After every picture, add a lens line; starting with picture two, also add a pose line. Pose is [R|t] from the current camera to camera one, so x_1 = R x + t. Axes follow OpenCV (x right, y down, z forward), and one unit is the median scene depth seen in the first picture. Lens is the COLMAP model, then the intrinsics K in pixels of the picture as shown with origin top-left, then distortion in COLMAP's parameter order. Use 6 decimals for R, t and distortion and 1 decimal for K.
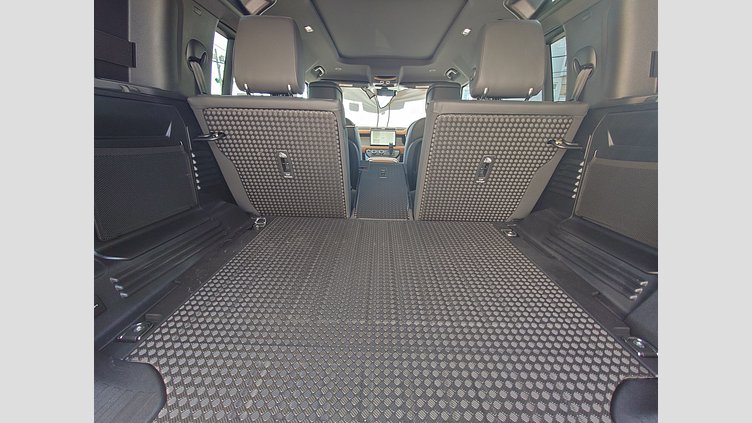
lens RADIAL K [[270.9, 0, 376.0], [0, 270.9, 211.5], [0, 0, 1]] dist [0.000947, -0.000077]
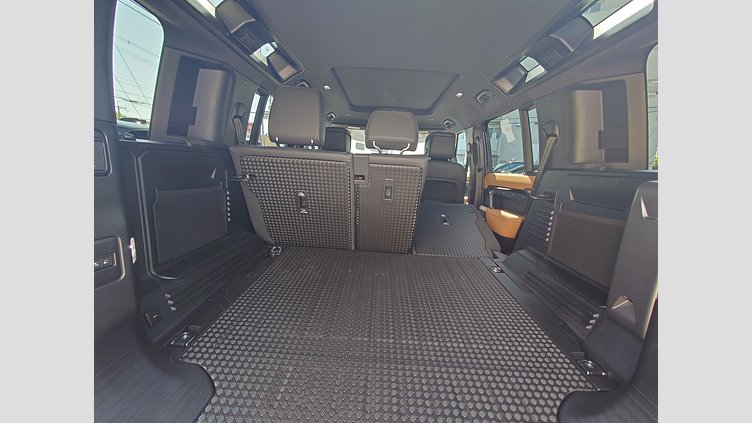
lens RADIAL K [[273.0, 0, 375.8], [0, 273.0, 207.5], [0, 0, 1]] dist [0.000600, 0.000124]
pose [[0.999229, 0.039262, 0.000291, -0.030247], [-0.038941, 0.991952, -0.120473, -0.035165], [-0.005019, 0.120369, 0.992717, -0.297420]]
